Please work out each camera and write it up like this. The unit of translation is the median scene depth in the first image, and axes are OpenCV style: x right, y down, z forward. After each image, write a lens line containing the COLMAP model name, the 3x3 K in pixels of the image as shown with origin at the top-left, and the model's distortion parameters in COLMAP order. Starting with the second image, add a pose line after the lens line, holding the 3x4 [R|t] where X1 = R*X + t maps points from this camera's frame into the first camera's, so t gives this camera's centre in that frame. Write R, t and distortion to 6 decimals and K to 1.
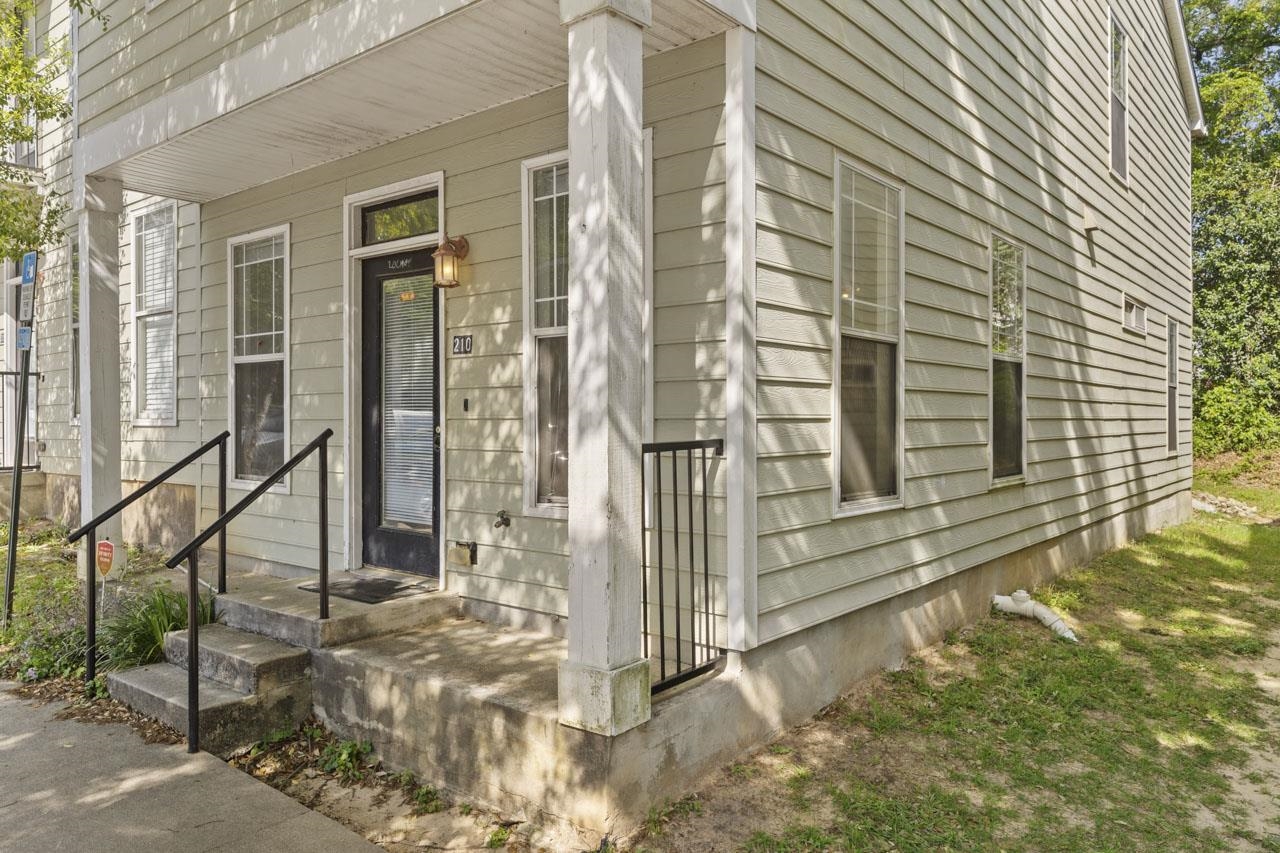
lens RADIAL K [[903.3, 0, 640.0], [0, 903.3, 426.5], [0, 0, 1]] dist [-0.000592, -0.000717]
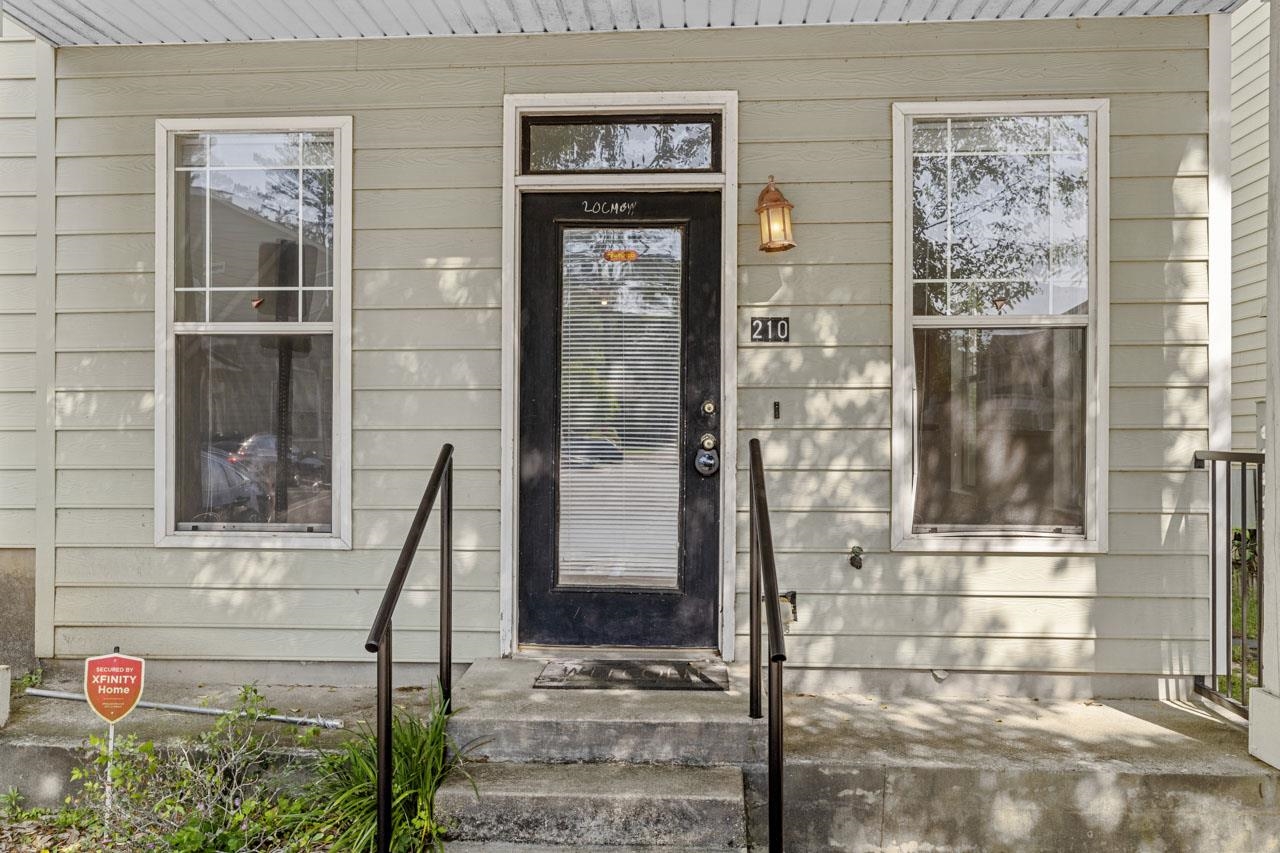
lens RADIAL K [[1074.2, 0, 617.4], [0, 1074.2, 429.4], [0, 0, 1]] dist [0.001957, 0.004822]
pose [[0.826191, 0.001444, 0.563388, -0.800457], [0.001989, 0.999983, -0.005481, -0.003473], [-0.563387, 0.005649, 0.826174, 0.336533]]
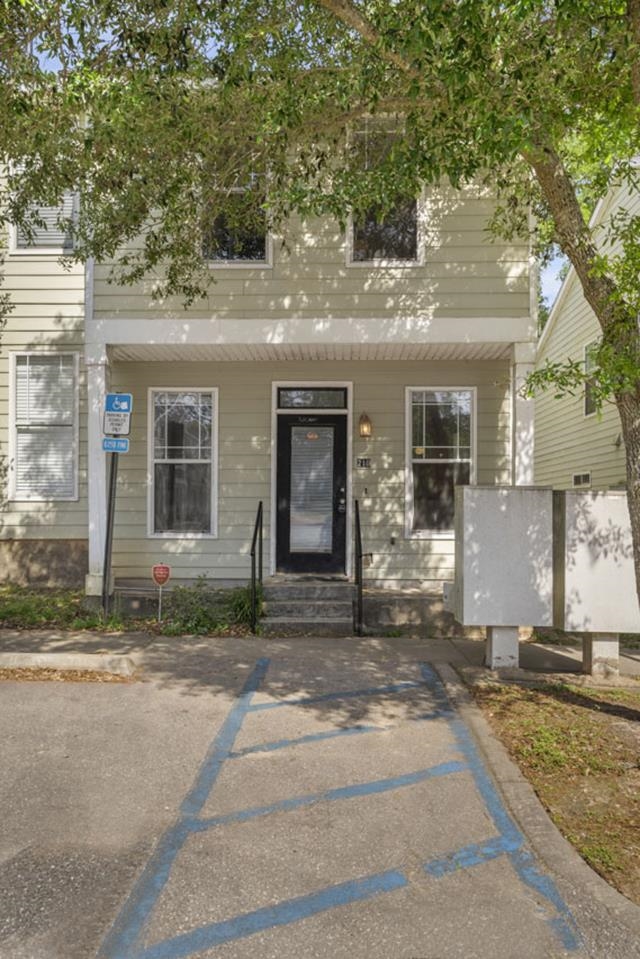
lens RADIAL K [[804.8, 0, 316.1], [0, 804.8, 494.8], [0, 0, 1]] dist [0.001957, 0.004822]
pose [[0.796996, 0.008564, 0.603924, -1.458758], [0.000842, 0.999883, -0.015289, 0.015425], [-0.603985, 0.012694, 0.796895, -0.478056]]
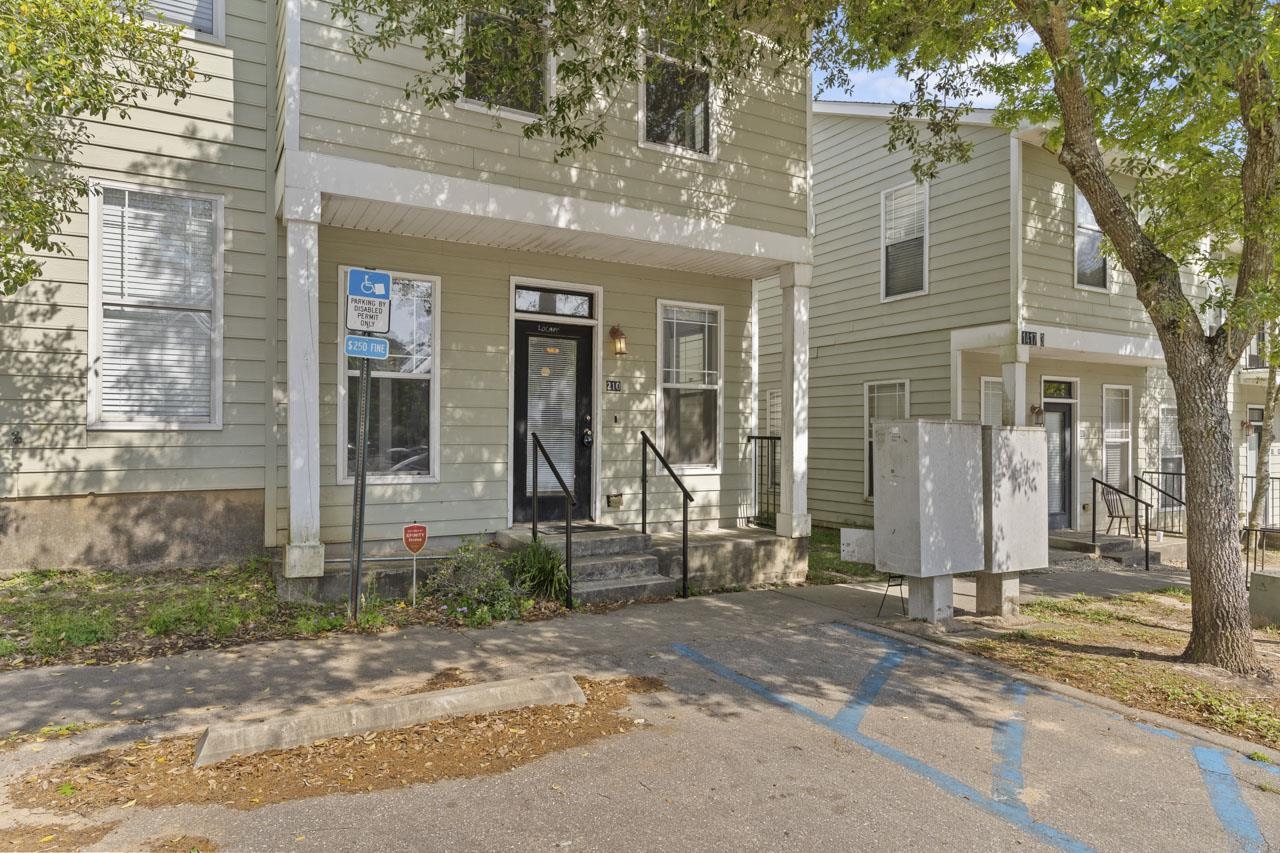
lens RADIAL K [[789.9, 0, 640.0], [0, 789.9, 426.5], [0, 0, 1]] dist [0.003517, 0.001679]
pose [[0.356821, 0.015123, 0.934050, -1.662067], [-0.002521, 0.999881, -0.015226, 0.014908], [-0.934169, 0.003078, 0.356817, 0.380940]]
